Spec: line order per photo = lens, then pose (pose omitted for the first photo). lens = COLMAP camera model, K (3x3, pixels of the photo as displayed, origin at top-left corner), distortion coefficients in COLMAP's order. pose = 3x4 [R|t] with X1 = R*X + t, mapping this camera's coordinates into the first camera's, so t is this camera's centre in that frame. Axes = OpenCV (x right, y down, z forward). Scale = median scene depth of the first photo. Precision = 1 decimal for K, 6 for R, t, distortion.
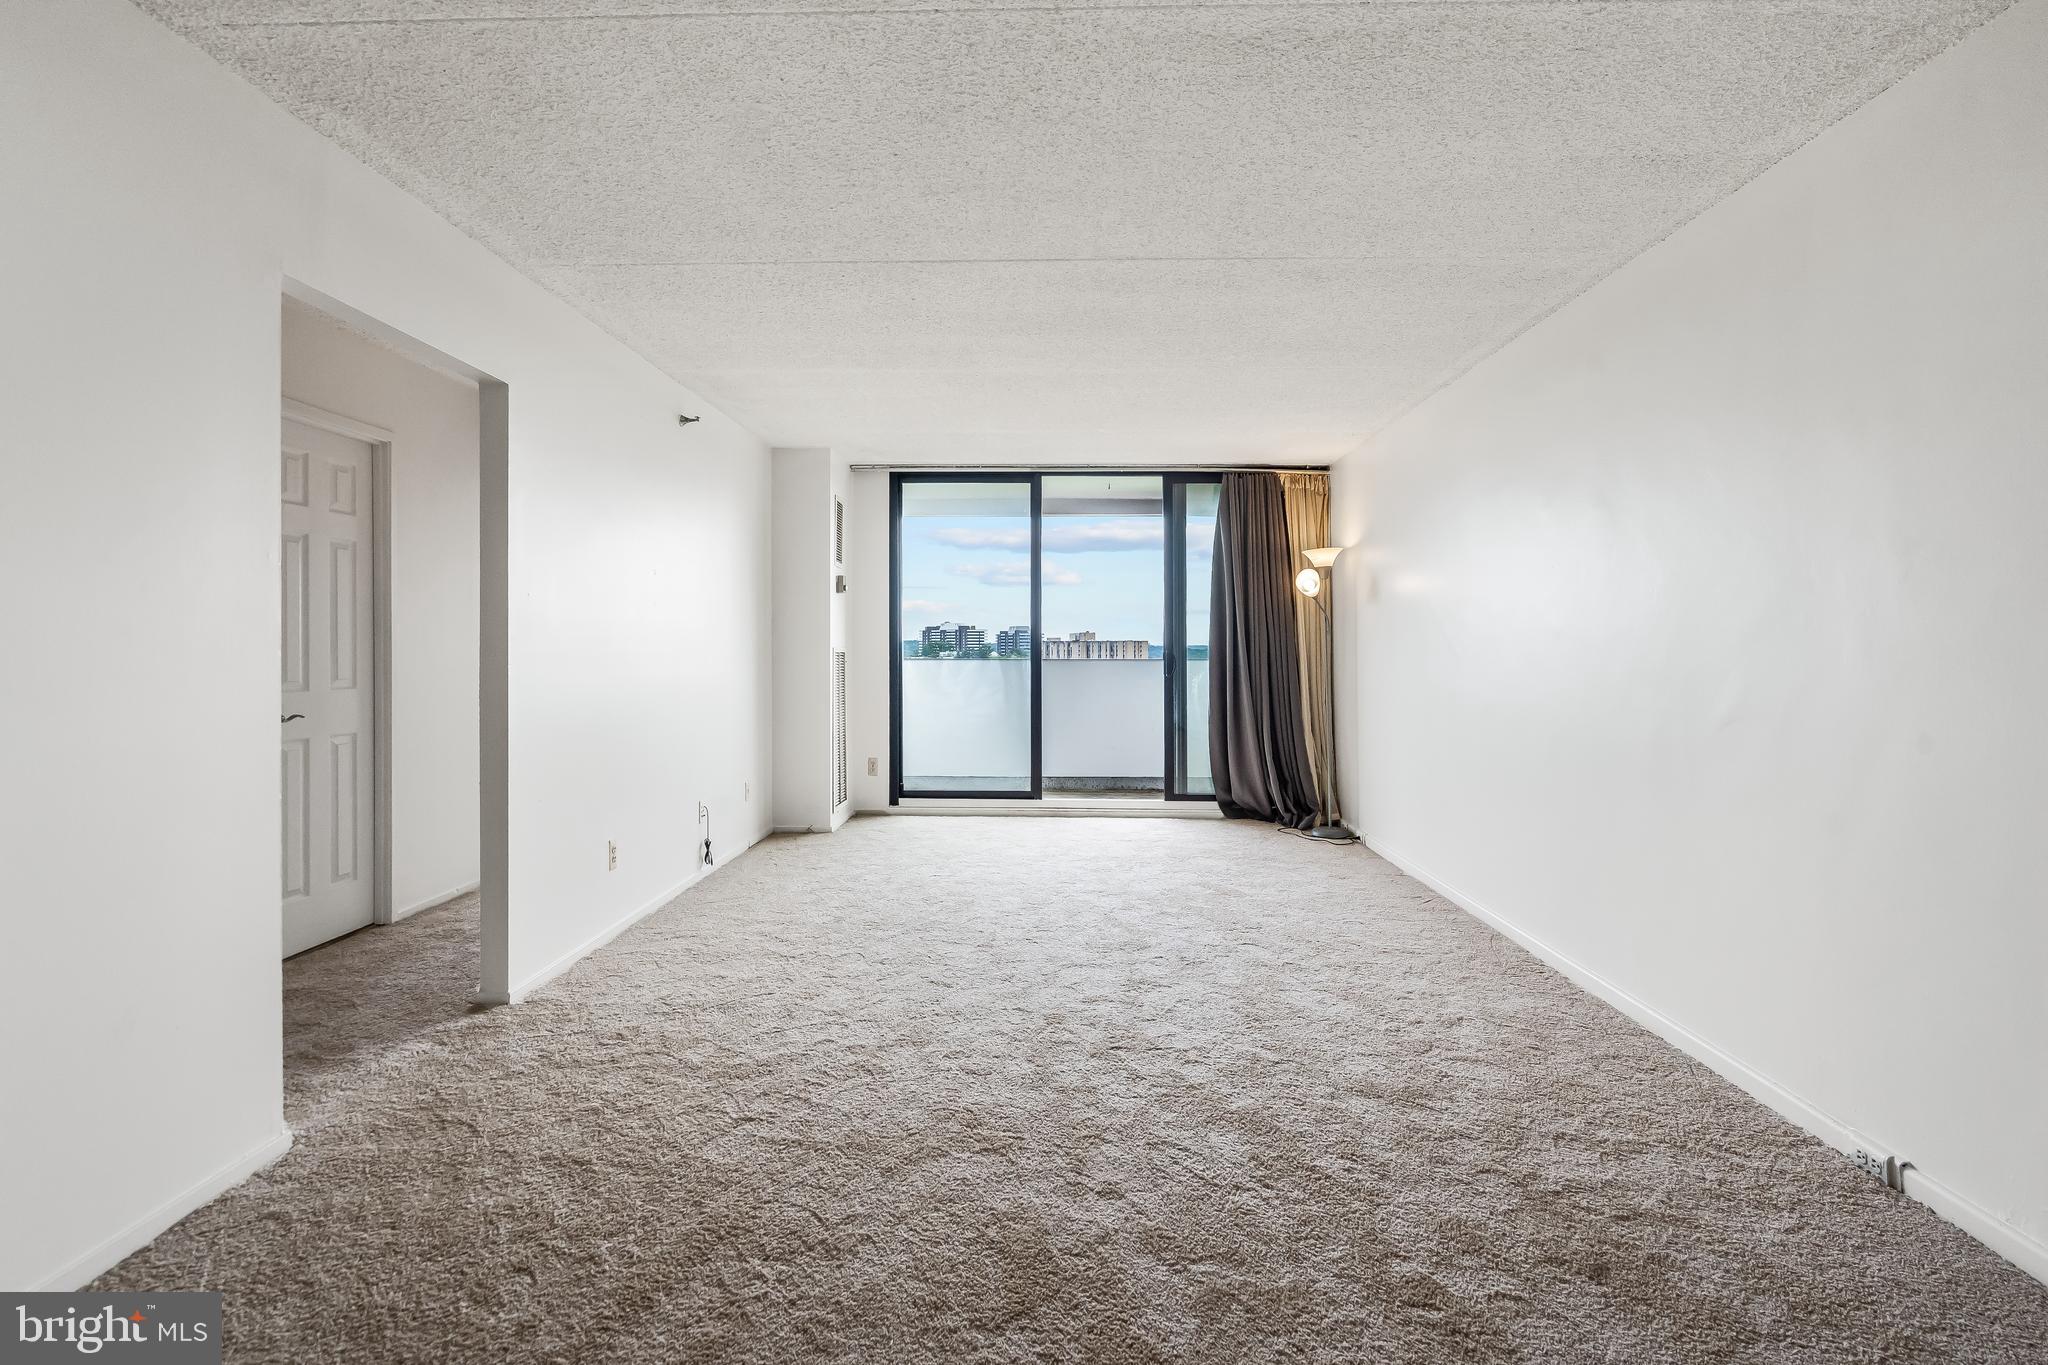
lens RADIAL K [[954.0, 0, 1027.1], [0, 954.0, 646.6], [0, 0, 1]] dist [-0.001149, 0.001360]
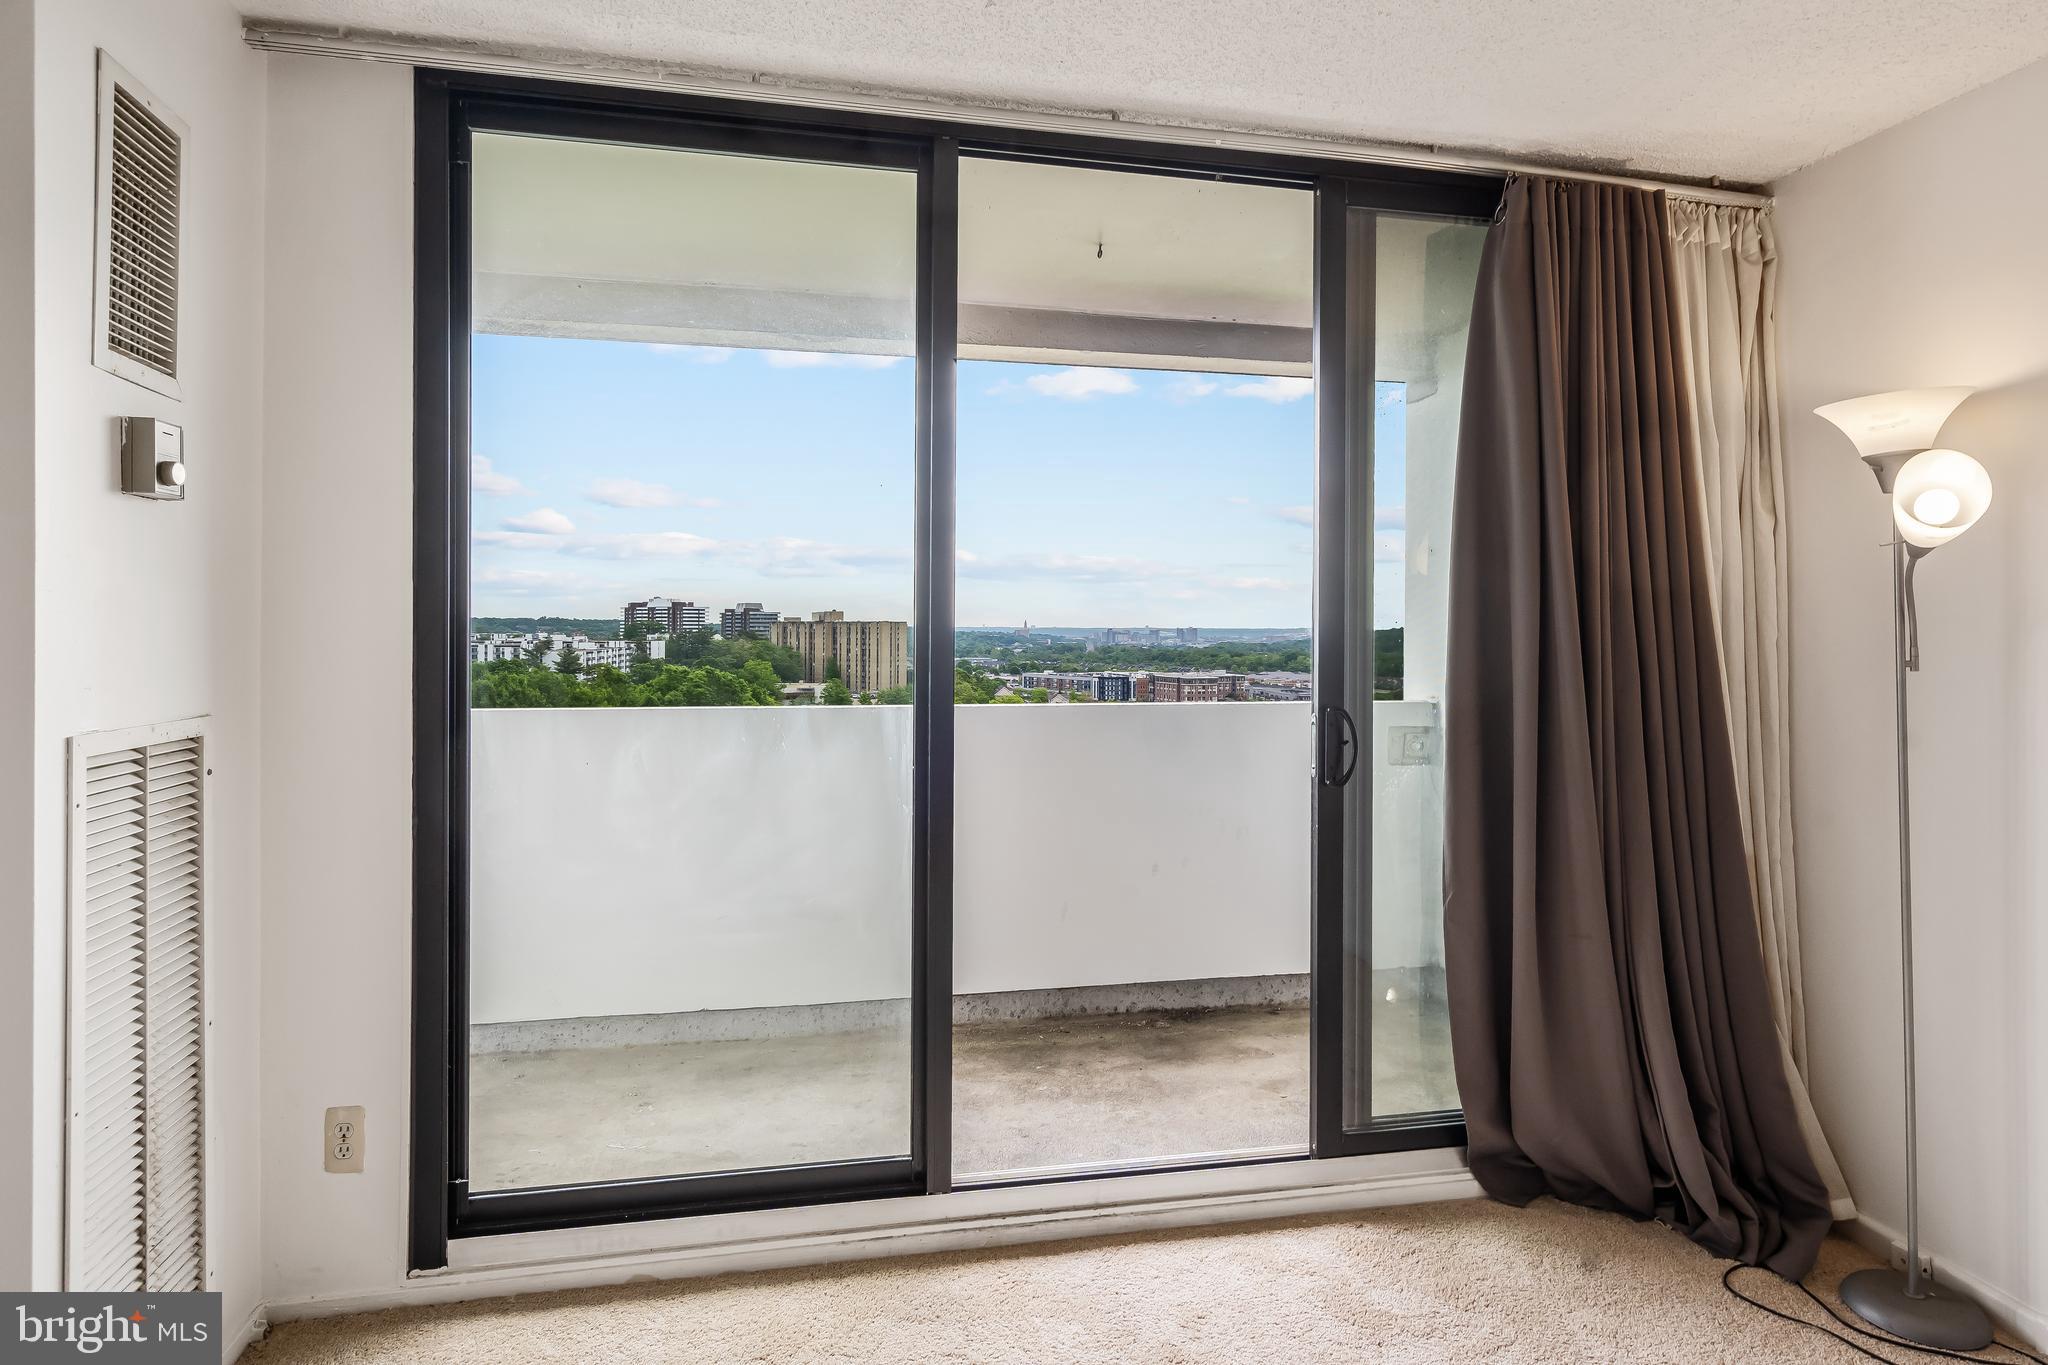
lens RADIAL K [[1121.6, 0, 1031.9], [0, 1121.6, 634.6], [0, 0, 1]] dist [0.002312, 0.000639]
pose [[0.971580, 0.003578, 0.236684, -0.066717], [-0.004861, 0.999976, 0.004840, -0.032454], [-0.236661, -0.005853, 0.971575, 0.928376]]
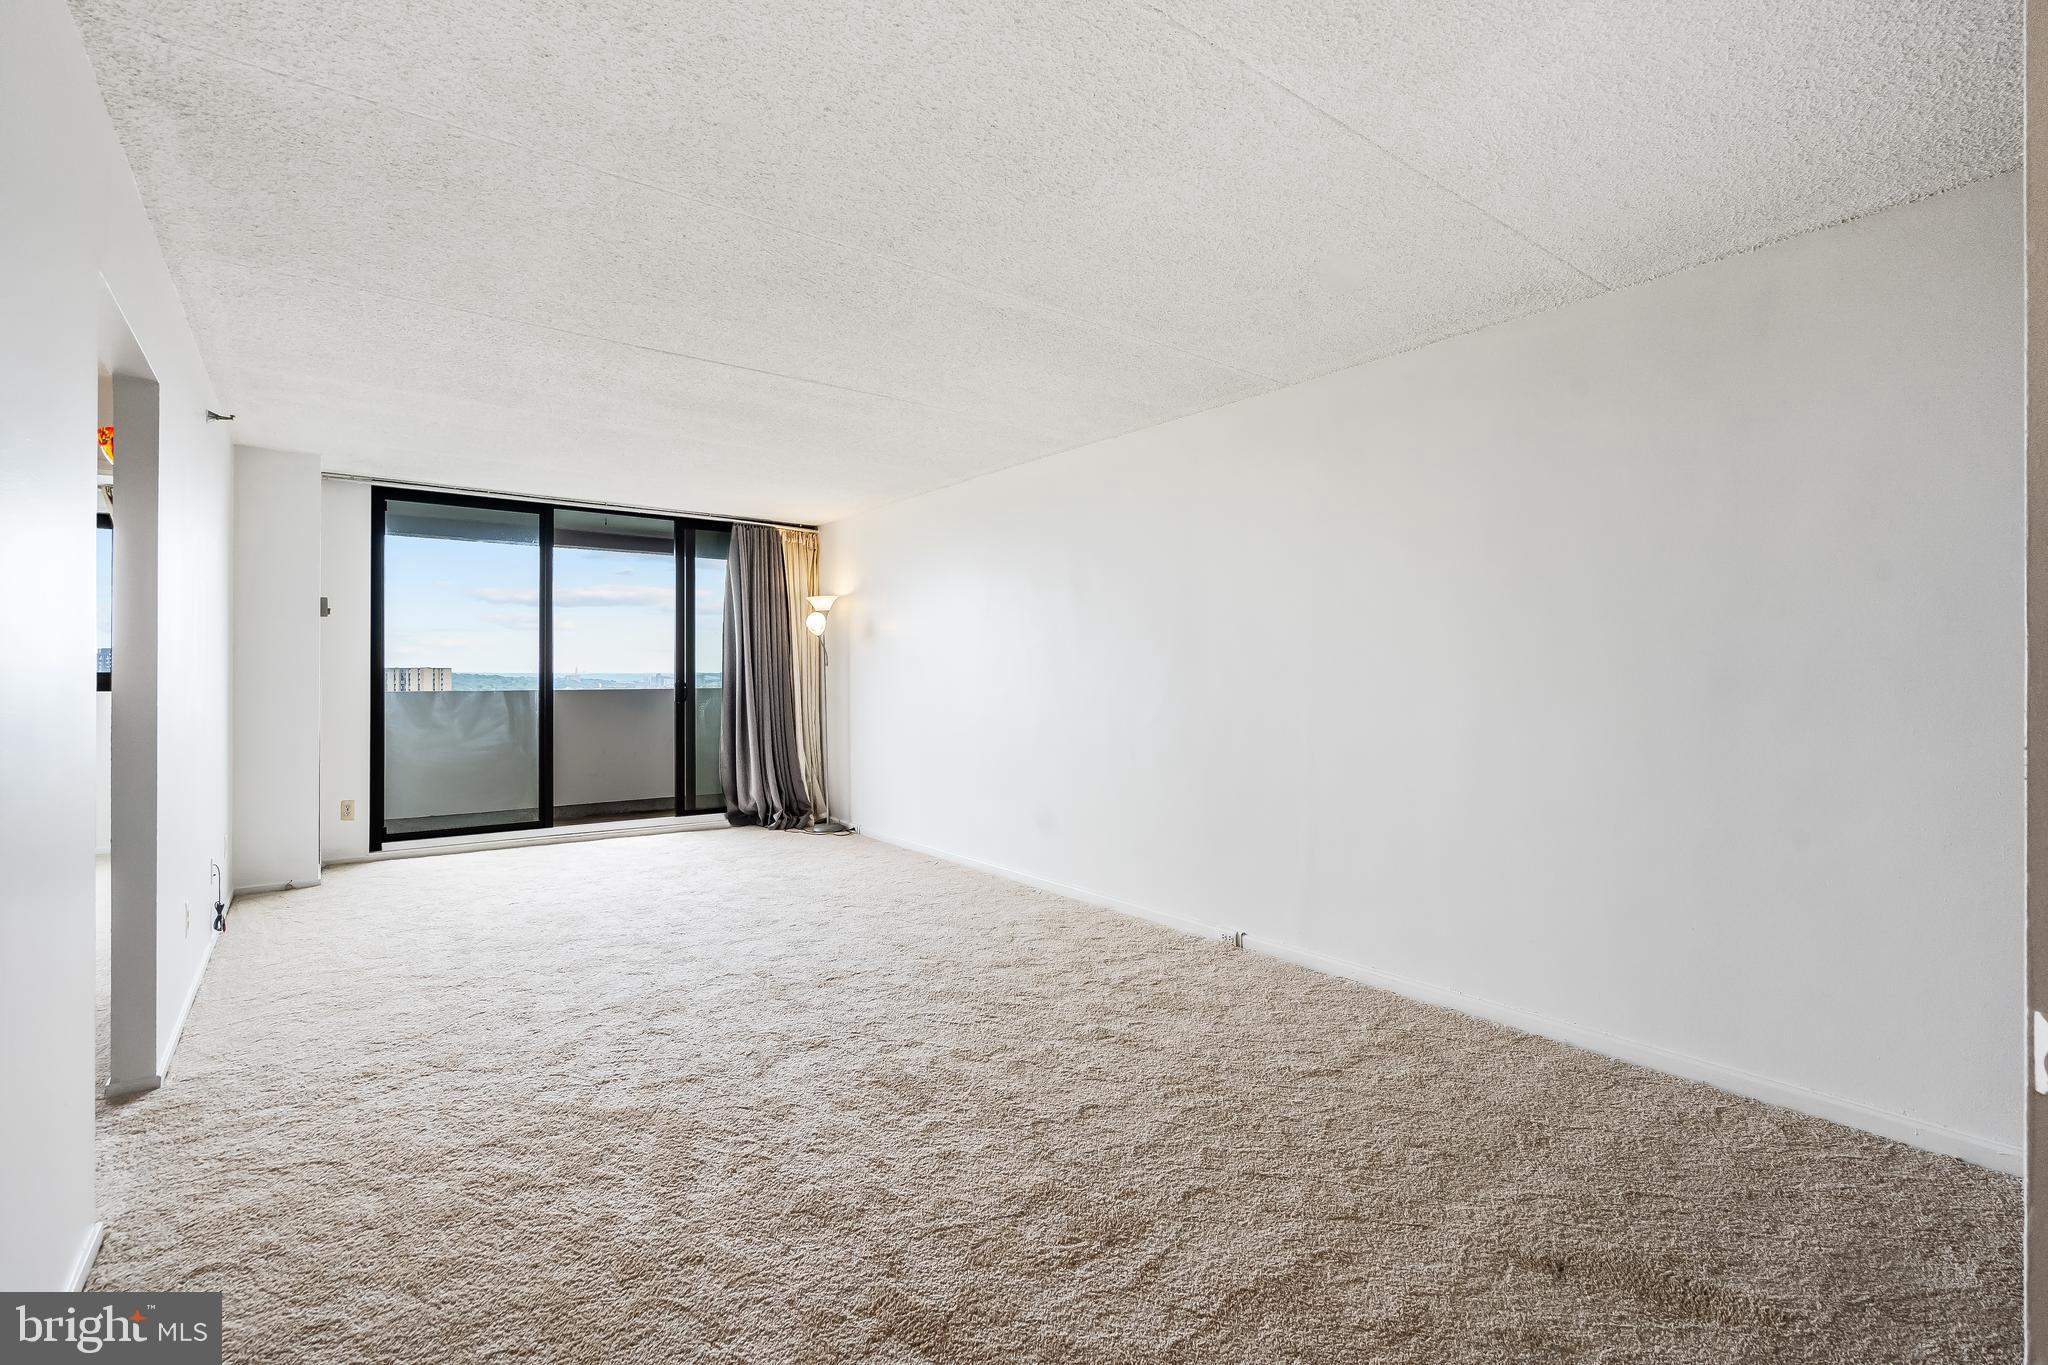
lens RADIAL K [[929.2, 0, 1015.9], [0, 929.2, 677.5], [0, 0, 1]] dist [-0.003471, 0.000902]
pose [[0.782725, -0.003191, 0.622359, -0.308667], [-0.000610, 0.999982, 0.005895, -0.006916], [-0.622367, -0.004994, 0.782710, -0.109997]]
